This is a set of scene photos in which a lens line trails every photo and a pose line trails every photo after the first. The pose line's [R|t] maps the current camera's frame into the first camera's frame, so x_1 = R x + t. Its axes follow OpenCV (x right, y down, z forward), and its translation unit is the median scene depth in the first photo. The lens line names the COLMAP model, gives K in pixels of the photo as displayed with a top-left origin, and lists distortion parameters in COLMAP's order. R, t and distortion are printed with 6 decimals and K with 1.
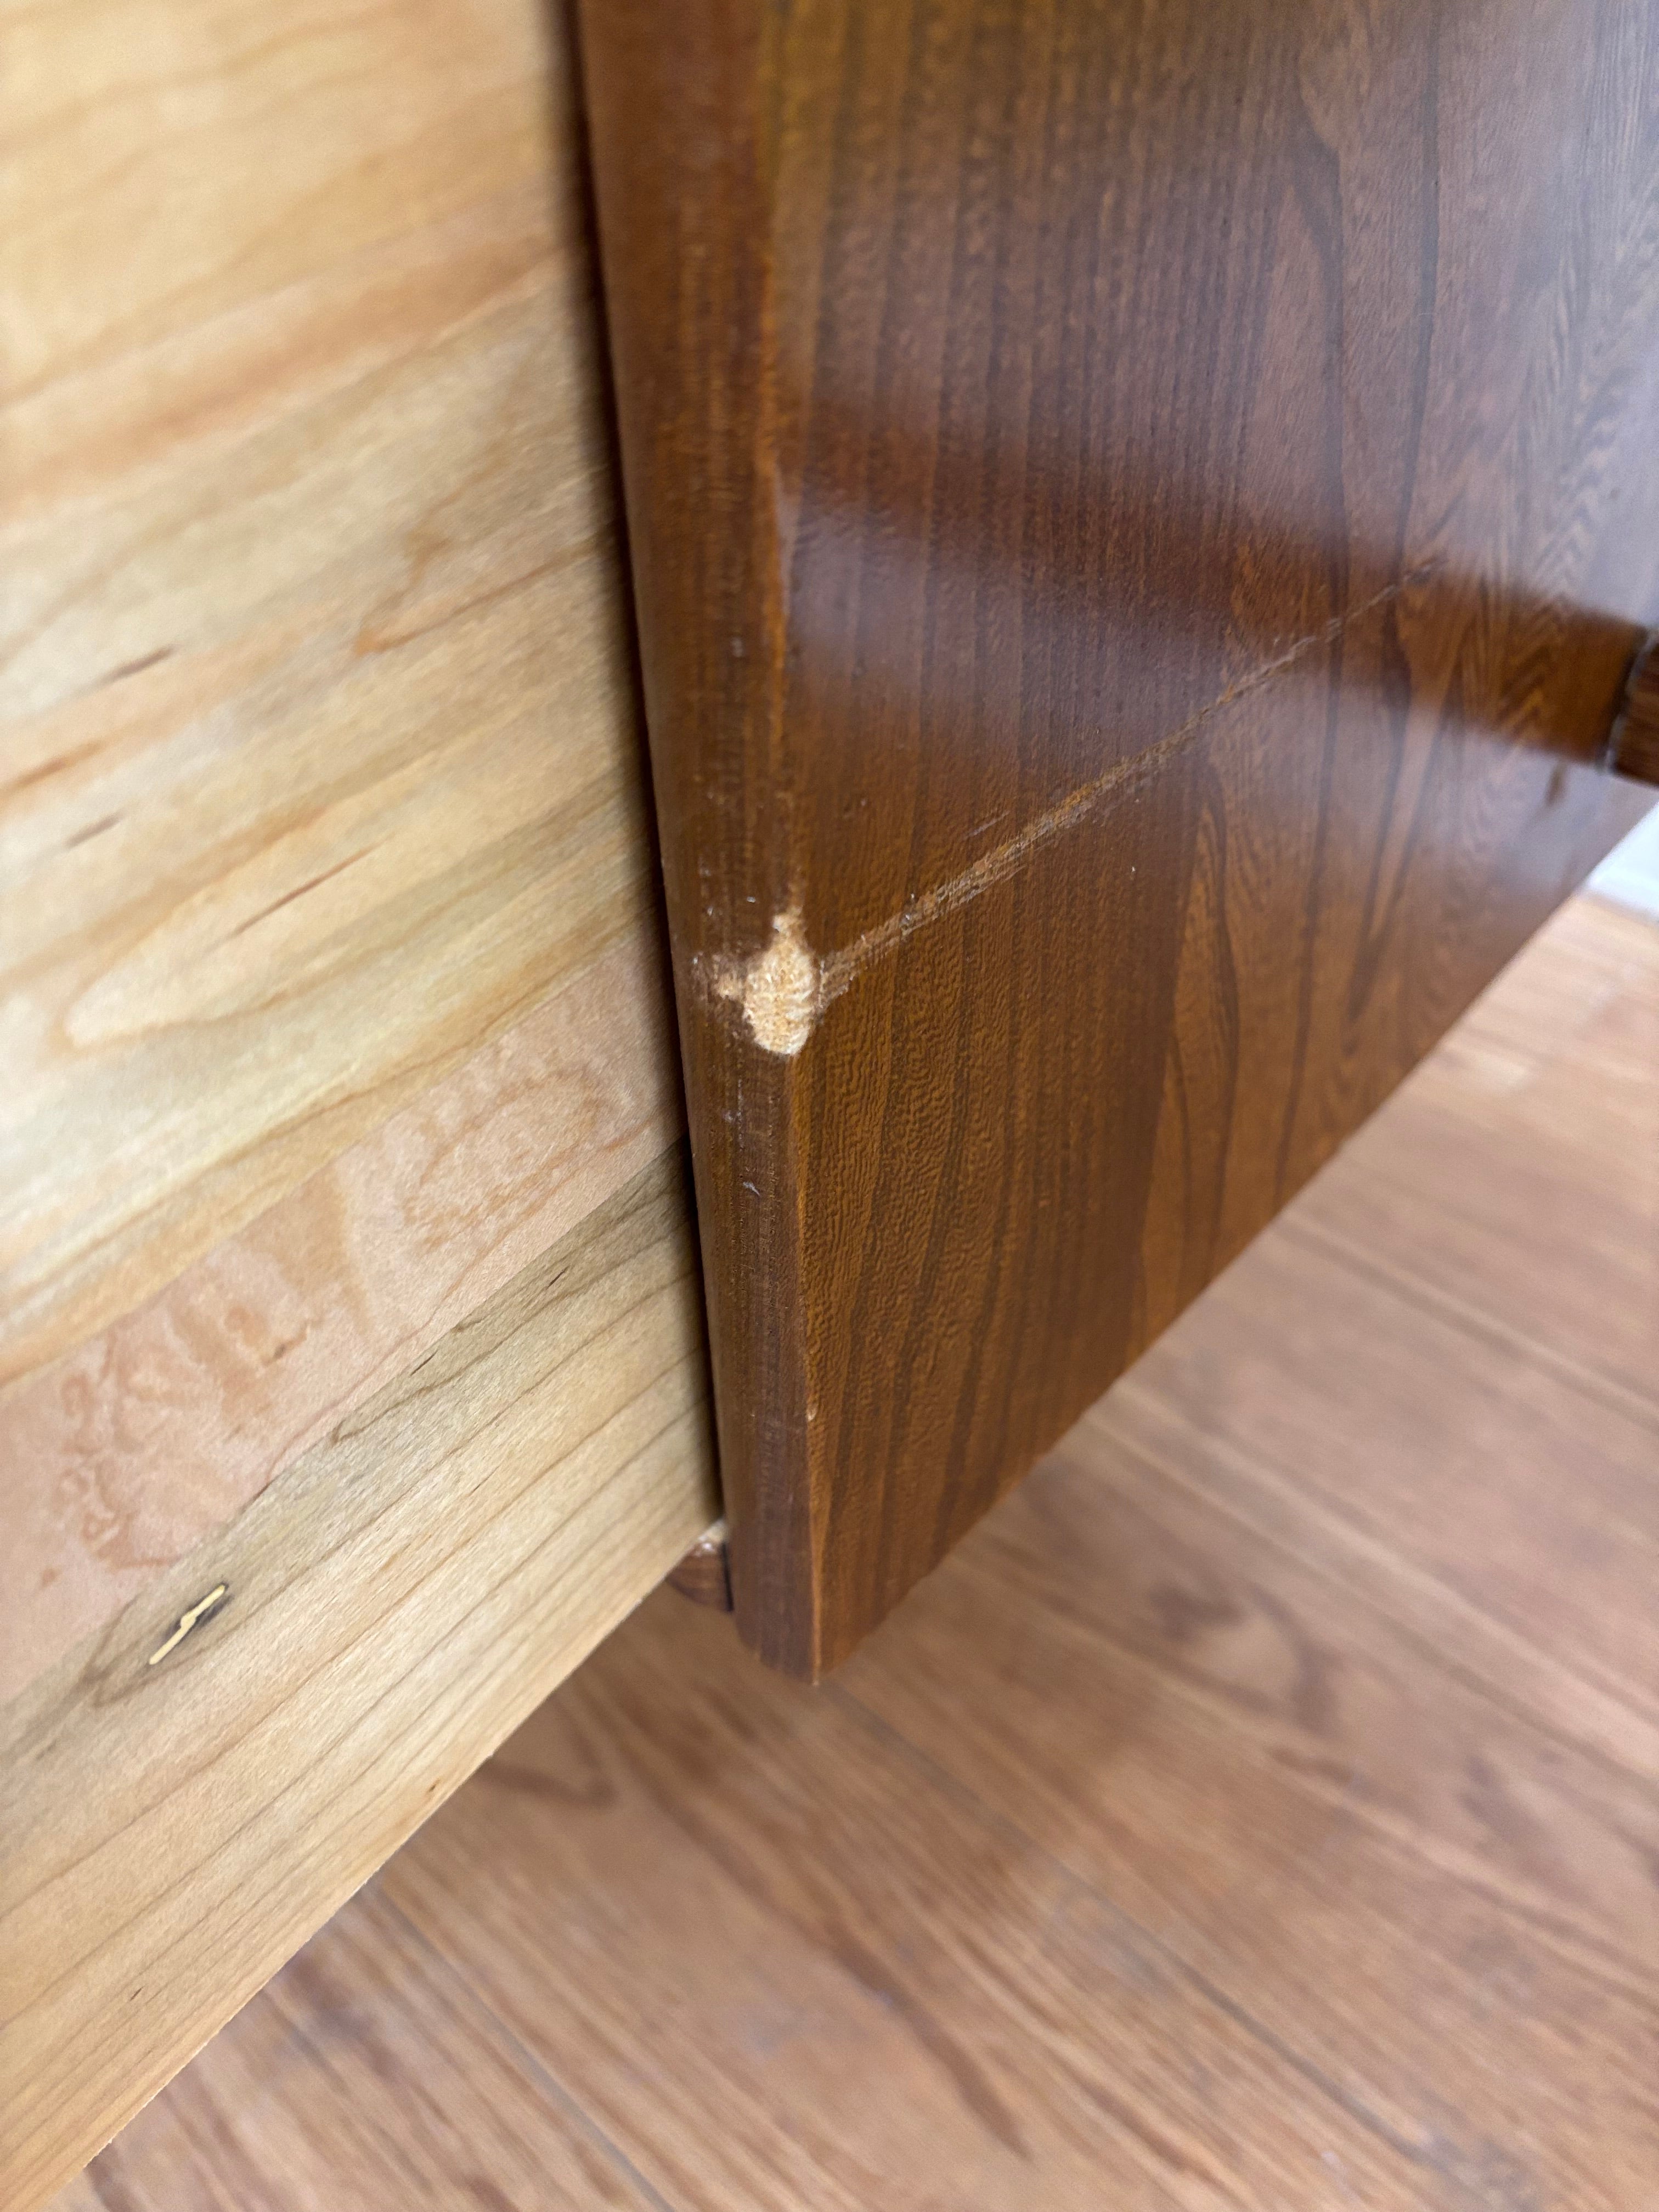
lens RADIAL K [[1753.1, 0, 832.7], [0, 1753.1, 1100.2], [0, 0, 1]] dist [-0.022892, -0.006119]
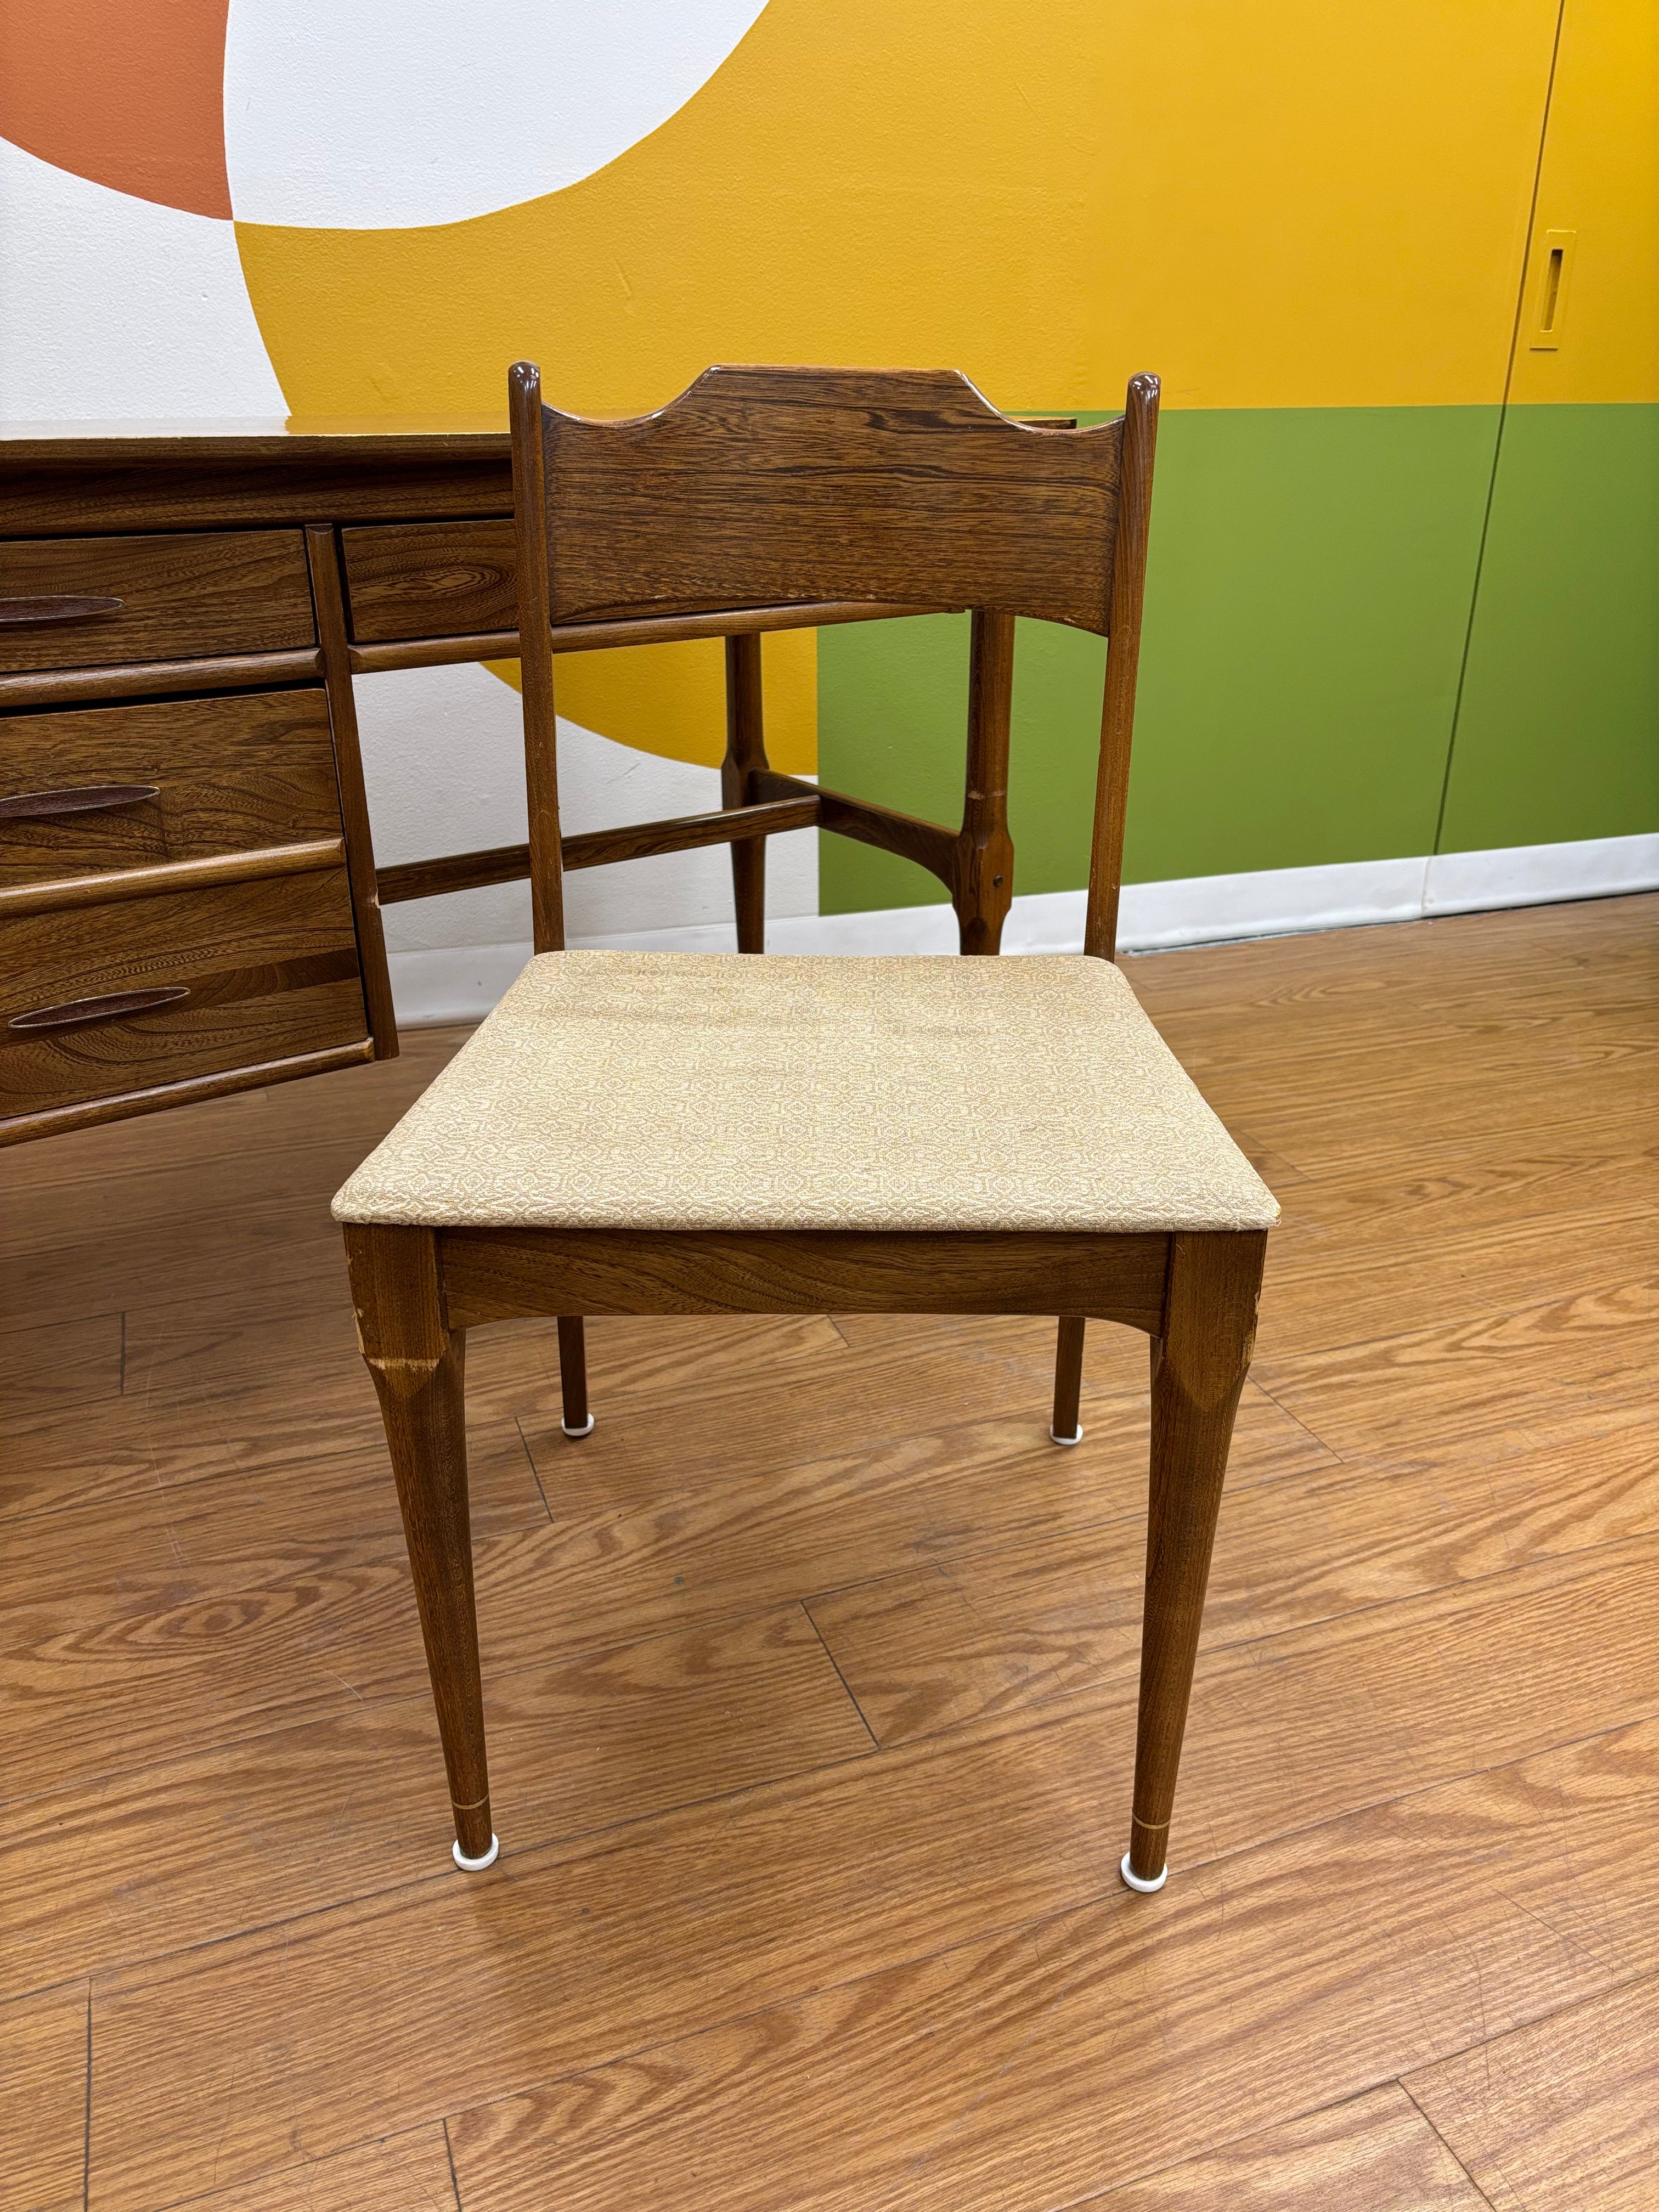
lens RADIAL K [[1683.7, 0, 843.5], [0, 1683.7, 1128.3], [0, 0, 1]] dist [0.033453, -0.035598]
pose [[0.449438, -0.345203, 0.823918, -2.048834], [0.553812, 0.831358, 0.046222, 0.618456], [-0.700926, 0.435522, 0.564821, -1.499475]]
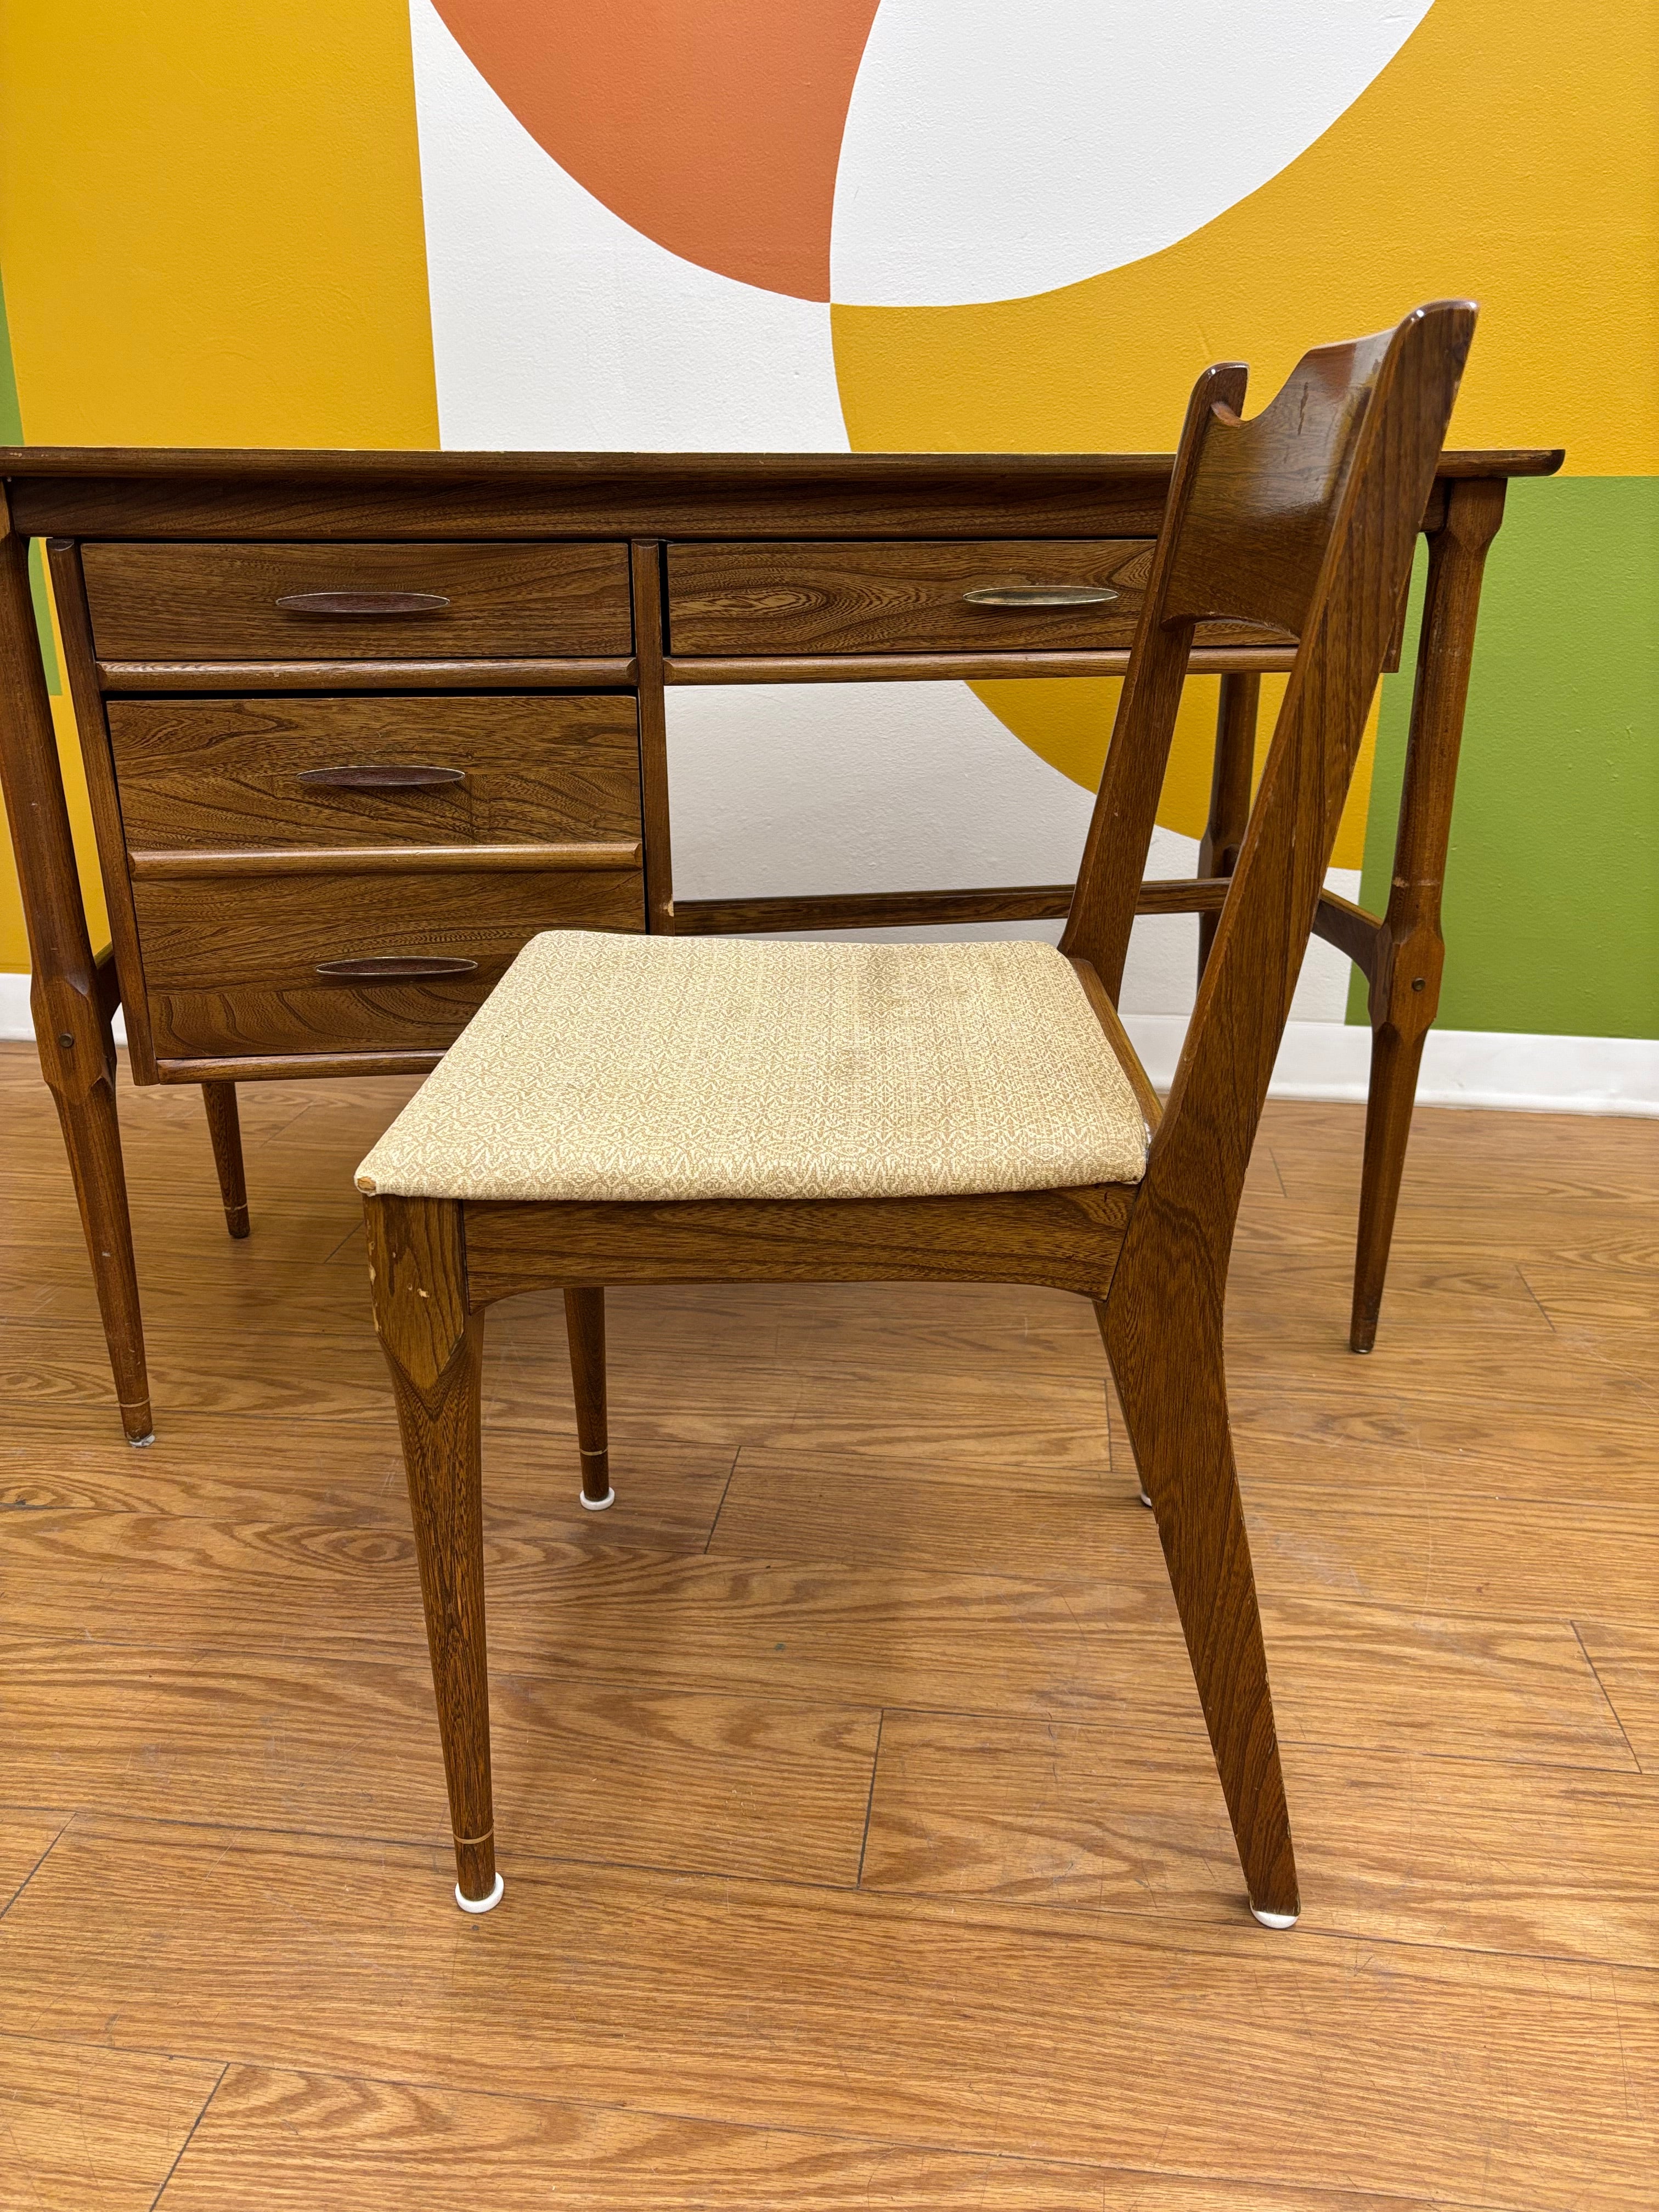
lens RADIAL K [[1683.7, 0, 817.0], [0, 1683.7, 1125.6], [0, 0, 1]] dist [0.033453, -0.035598]
pose [[0.820881, -0.178296, 0.542555, -1.442101], [0.346899, 0.910342, -0.225695, 1.034026], [-0.453670, 0.373480, 0.809133, -1.802701]]
